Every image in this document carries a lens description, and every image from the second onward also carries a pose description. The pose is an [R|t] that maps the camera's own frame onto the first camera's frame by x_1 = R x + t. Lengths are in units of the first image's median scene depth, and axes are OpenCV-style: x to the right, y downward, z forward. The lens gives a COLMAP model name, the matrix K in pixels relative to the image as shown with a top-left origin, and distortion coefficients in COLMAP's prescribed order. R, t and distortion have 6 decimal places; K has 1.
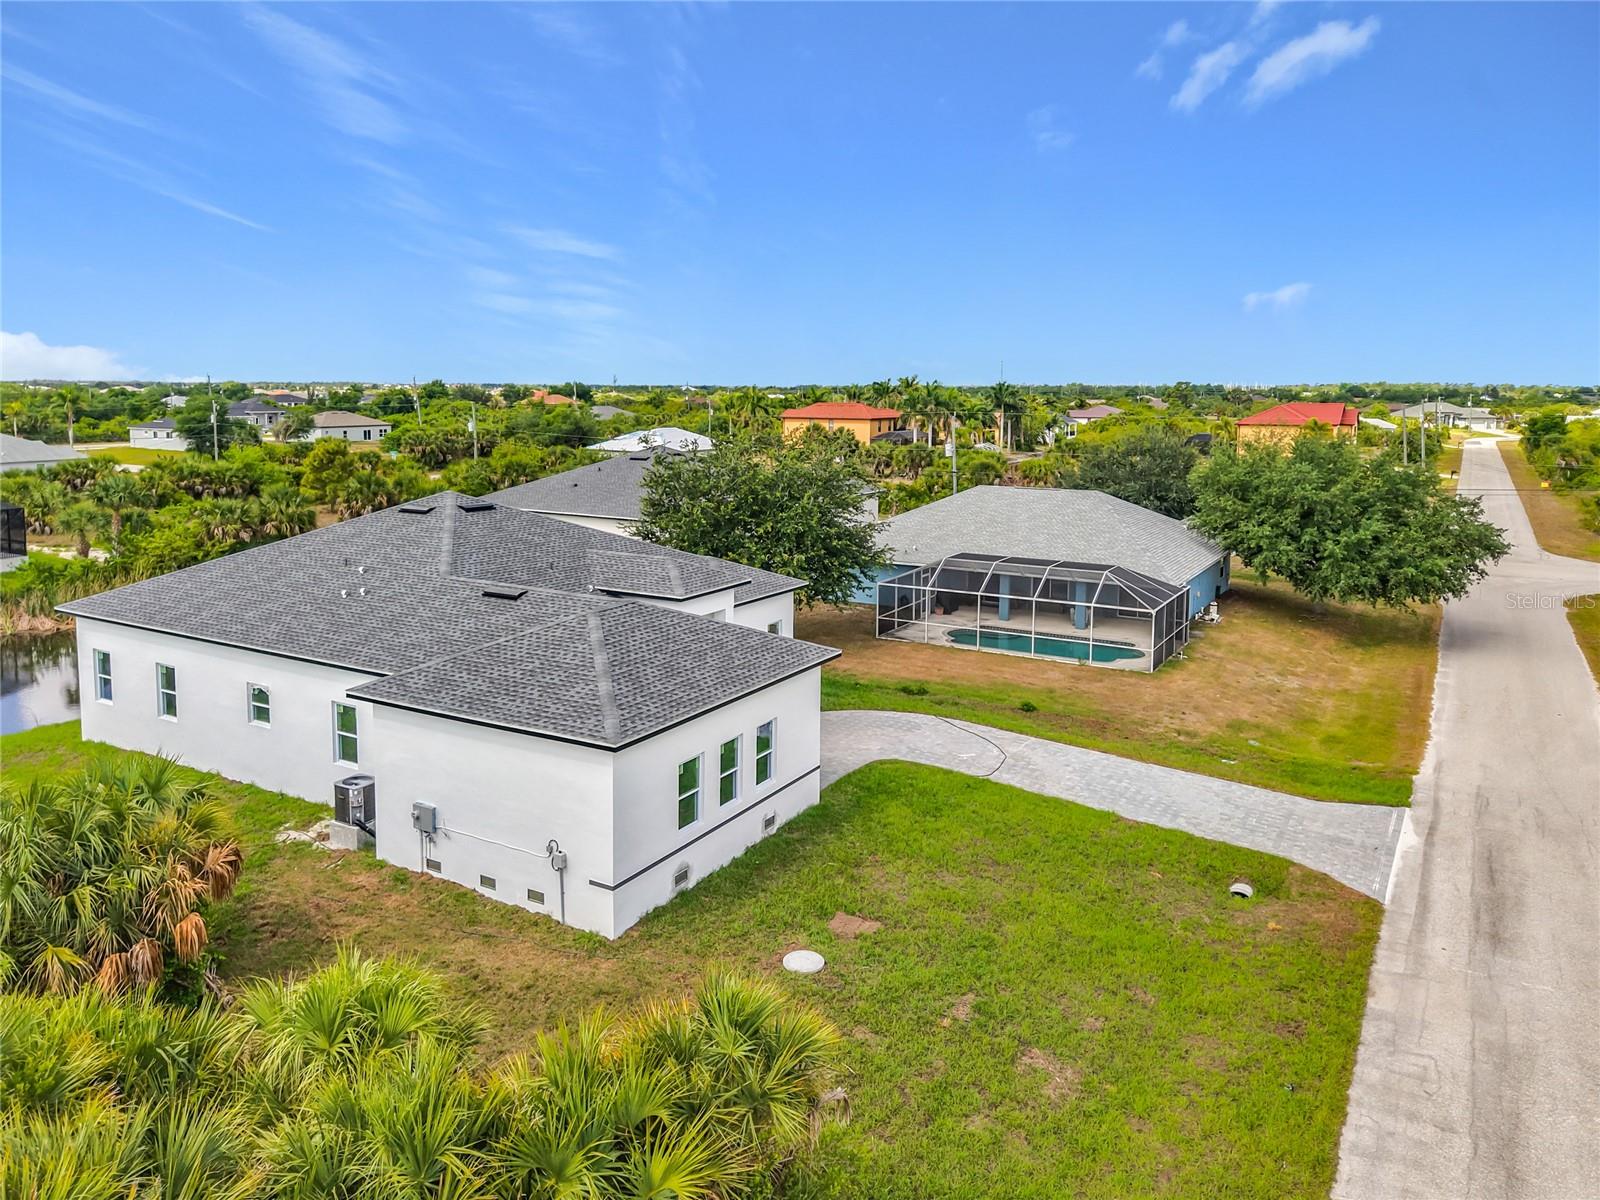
lens RADIAL K [[1145.5, 0, 783.6], [0, 1145.5, 540.7], [0, 0, 1]] dist [-0.009539, 0.001126]
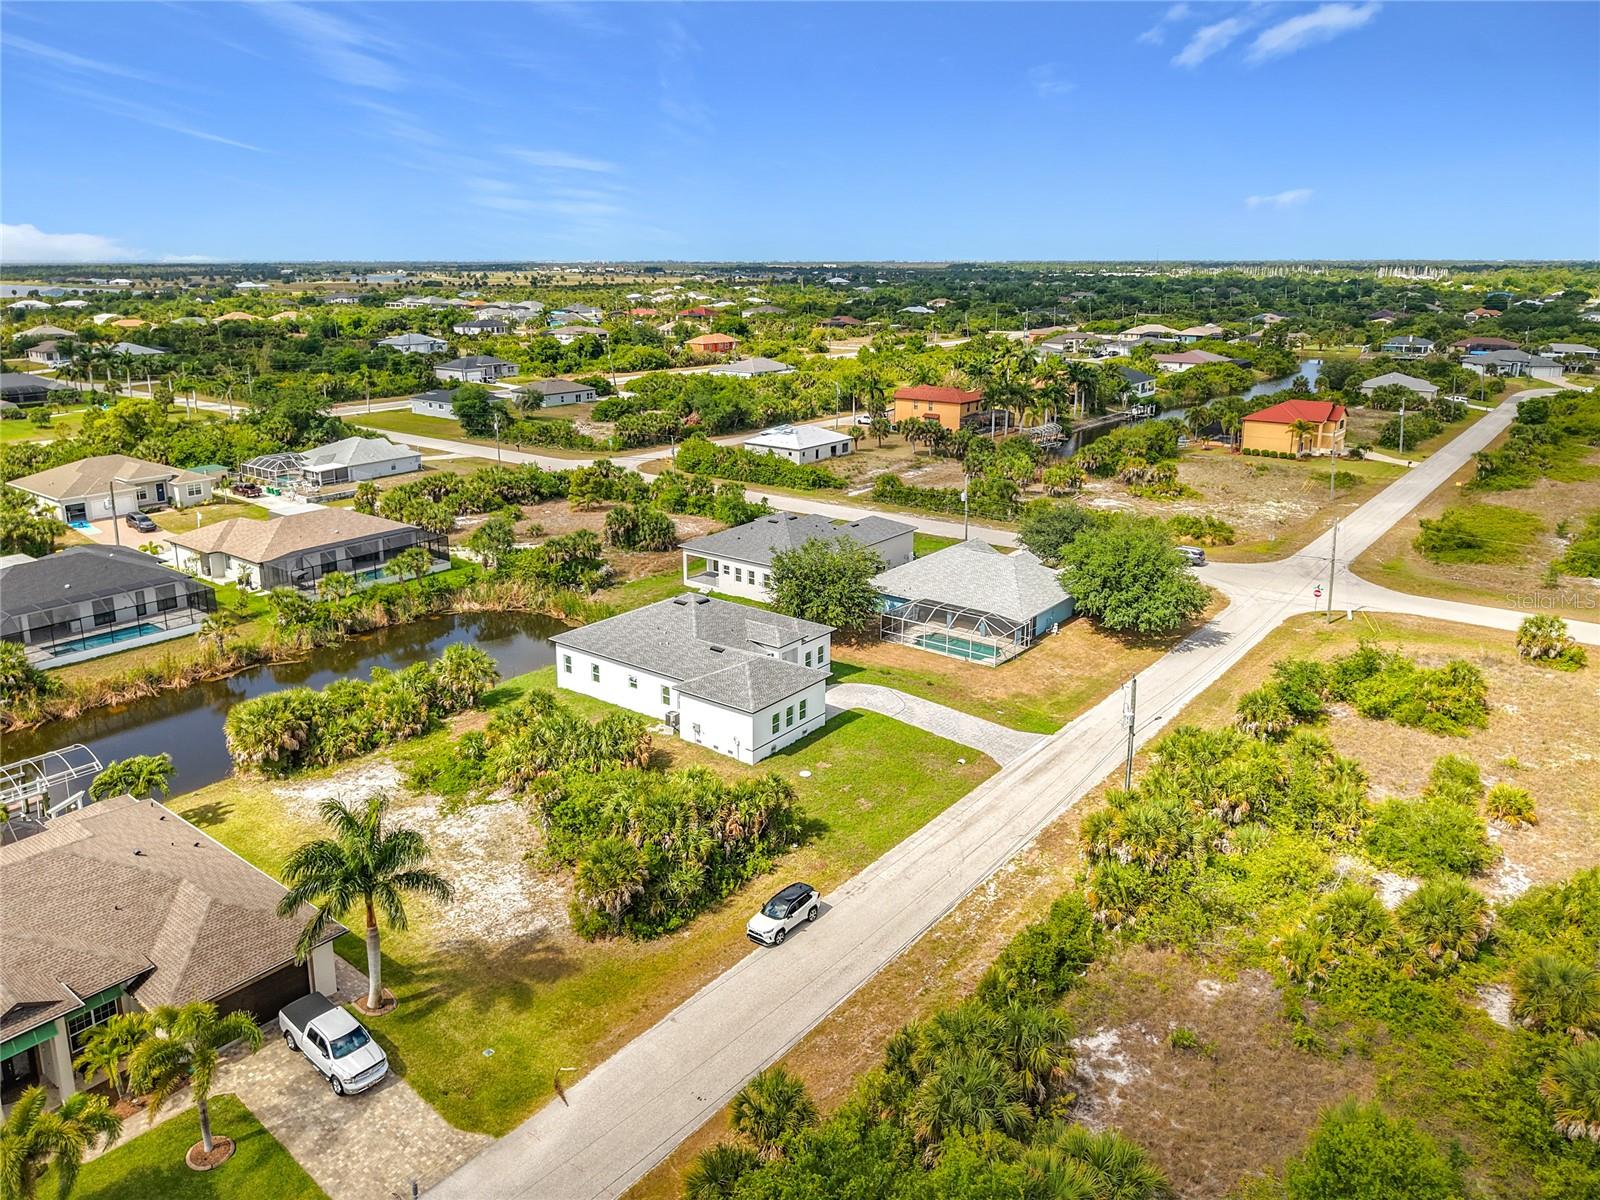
lens RADIAL K [[1115.9, 0, 806.7], [0, 1115.9, 537.9], [0, 0, 1]] dist [0.033162, -0.053745]
pose [[0.993437, 0.026747, -0.111208, 0.296290], [-0.014493, 0.993874, 0.109569, -0.564441], [0.113457, -0.107238, 0.987739, -1.791665]]
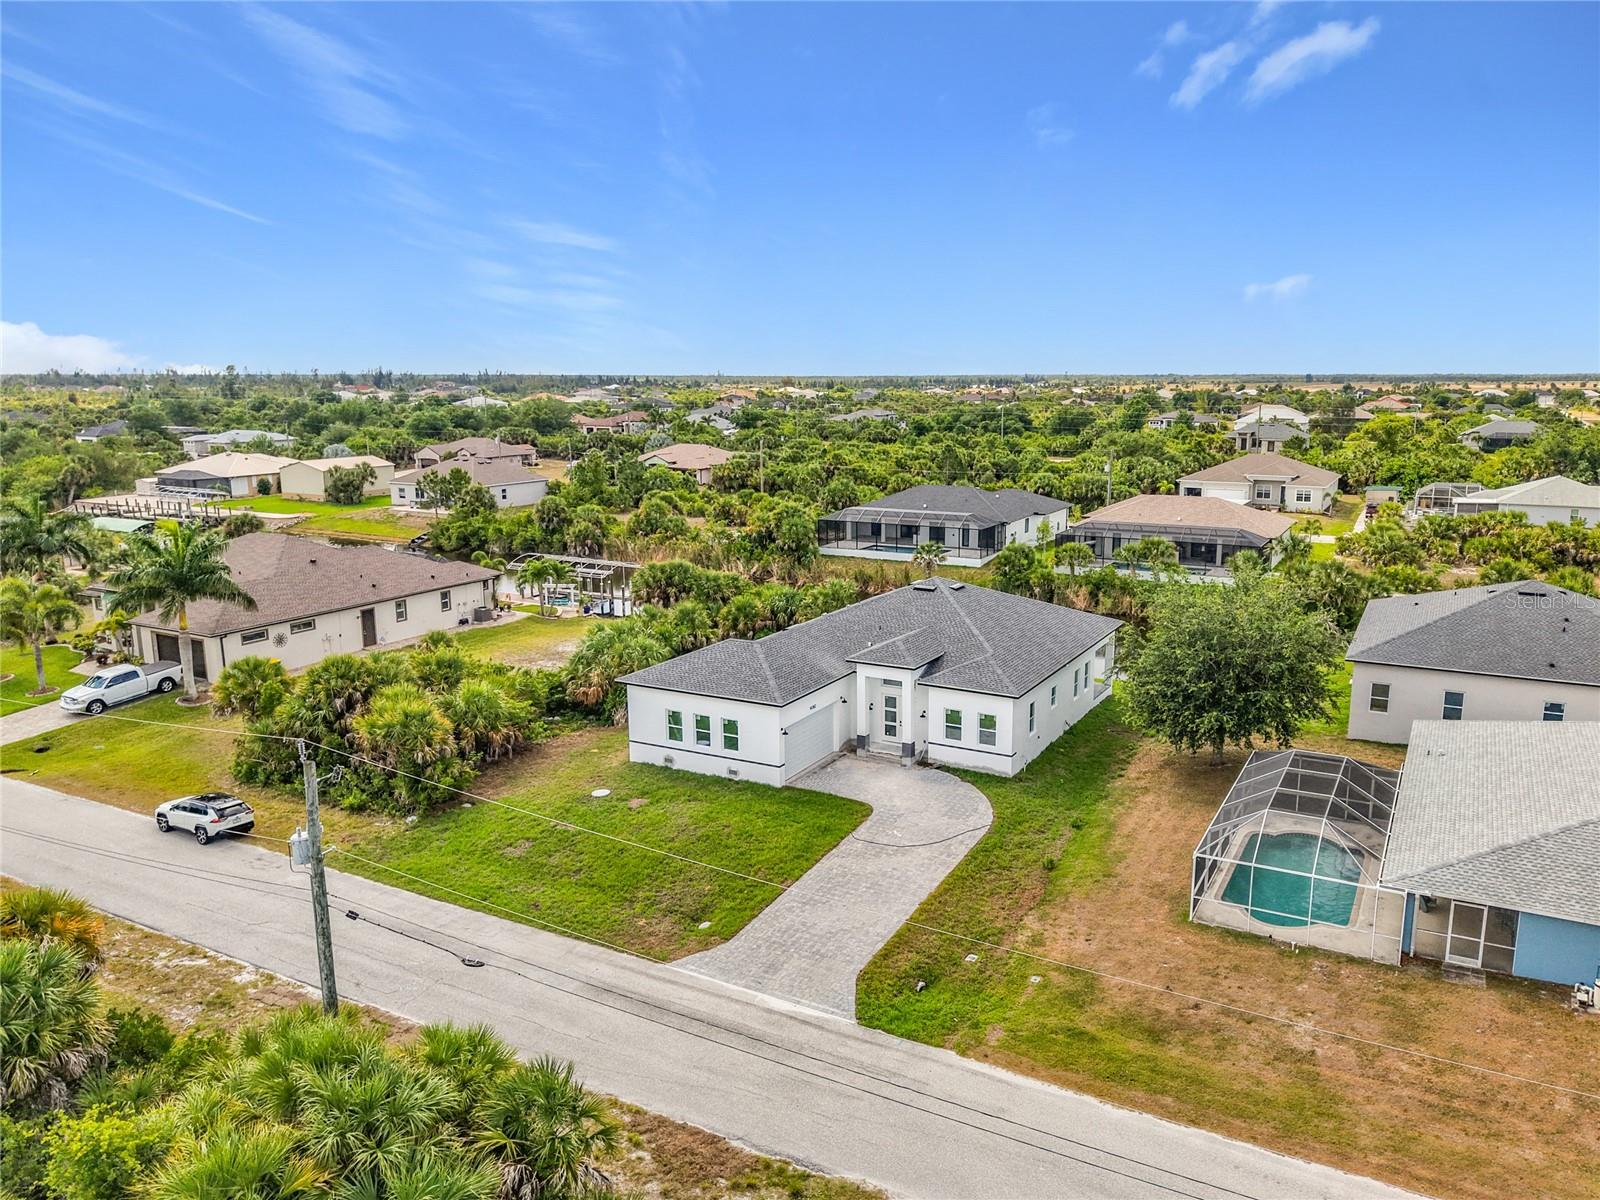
lens RADIAL K [[1129.0, 0, 905.2], [0, 1129.0, 583.7], [0, 0, 1]] dist [0.010548, -0.005506]
pose [[0.079329, 0.178732, -0.980694, 1.706143], [-0.135262, 0.976626, 0.167050, -0.390889], [0.987629, 0.119398, 0.101650, 1.008789]]
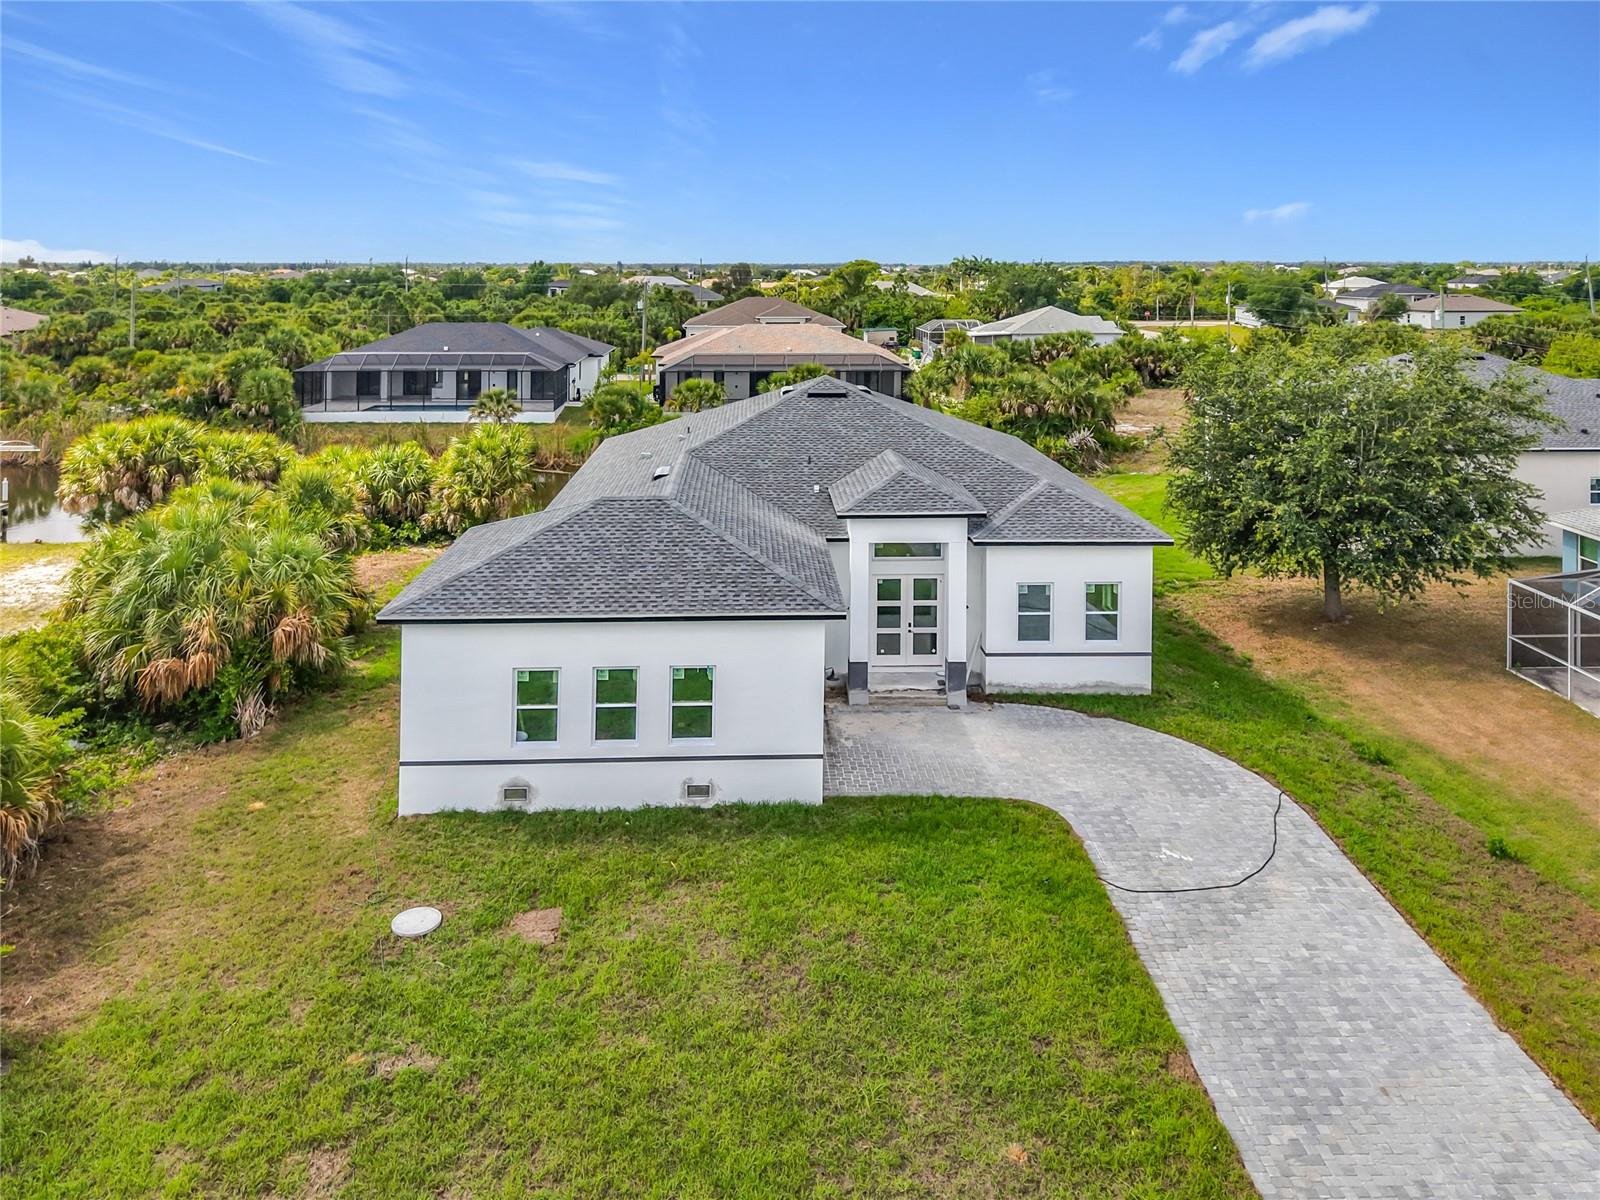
lens RADIAL K [[1164.1, 0, 783.3], [0, 1164.1, 290.6], [0, 0, 1]] dist [0.001741, -0.000082]
pose [[0.538463, 0.015888, -0.842499, 0.694832], [-0.113546, 0.992072, -0.053862, -0.072278], [0.834964, 0.124665, 0.535998, 0.529352]]
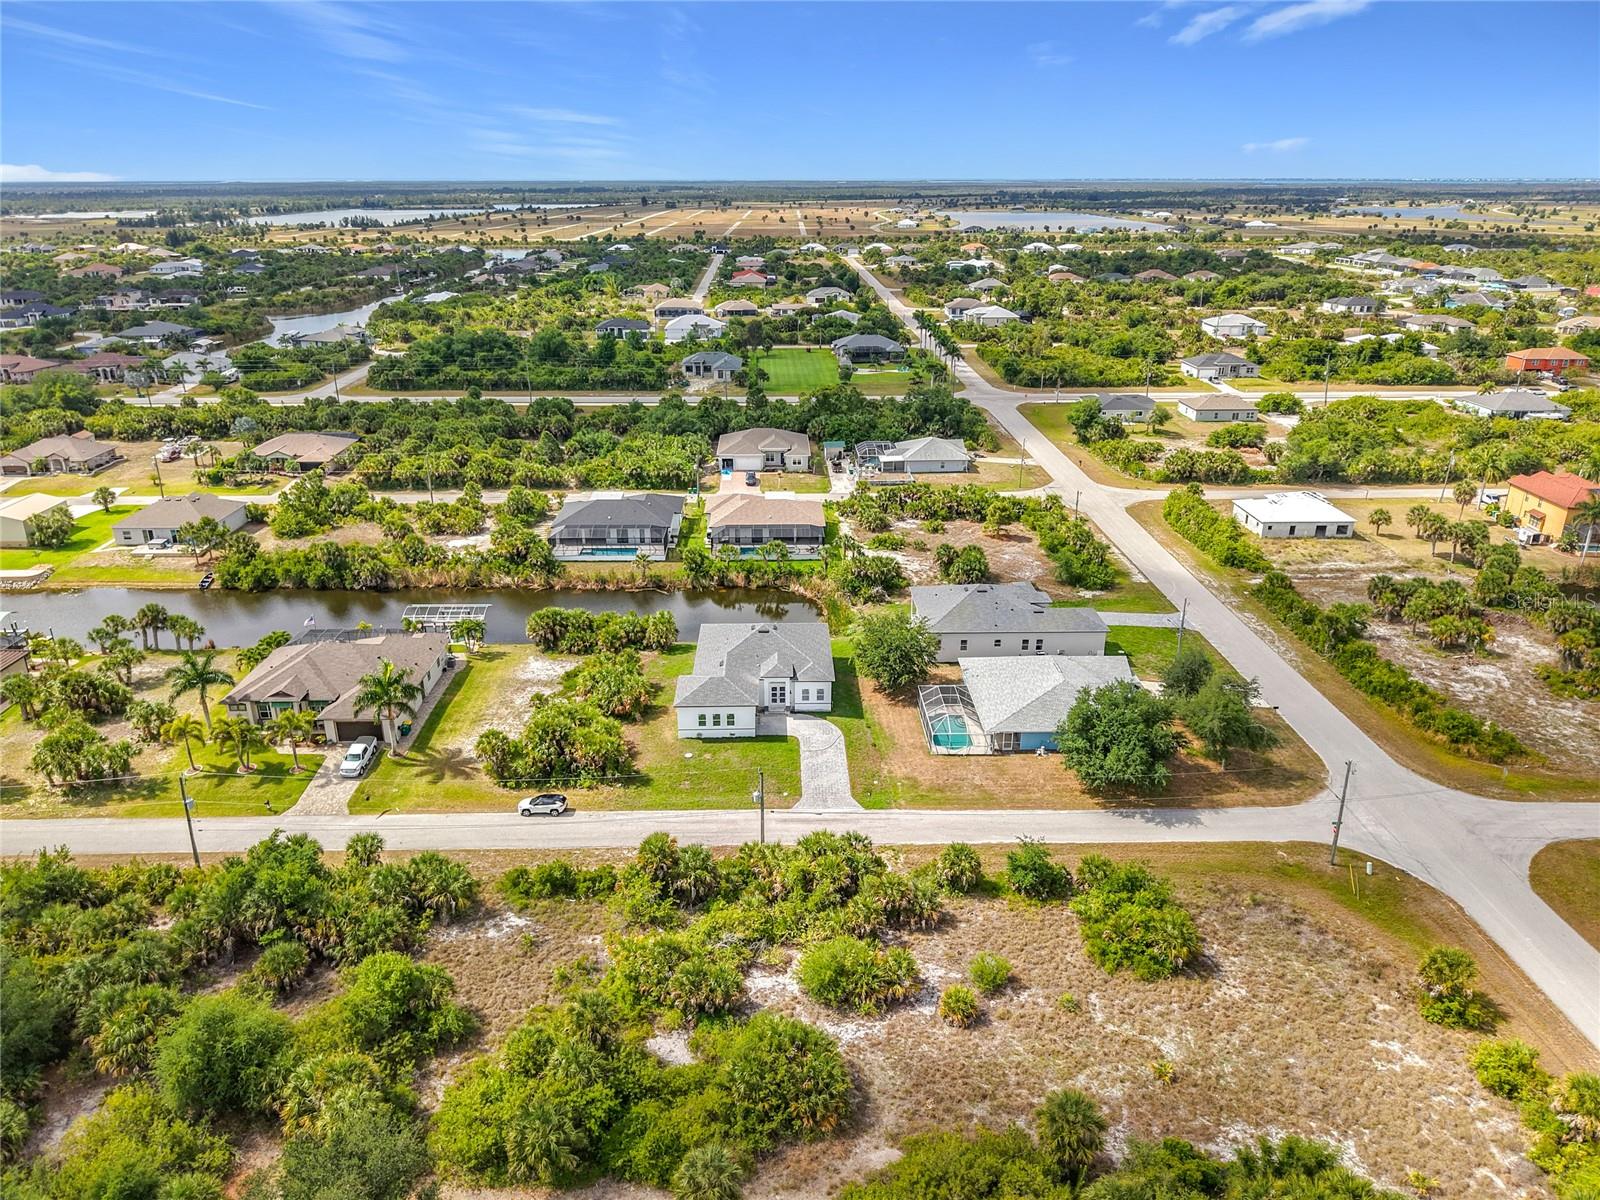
lens RADIAL K [[1115.9, 0, 806.7], [0, 1115.9, 537.9], [0, 0, 1]] dist [0.033162, -0.053745]
pose [[0.538437, 0.261227, -0.801153, 3.366010], [-0.114618, 0.964604, 0.237491, -1.536082], [0.834834, -0.036047, 0.549320, -1.125857]]
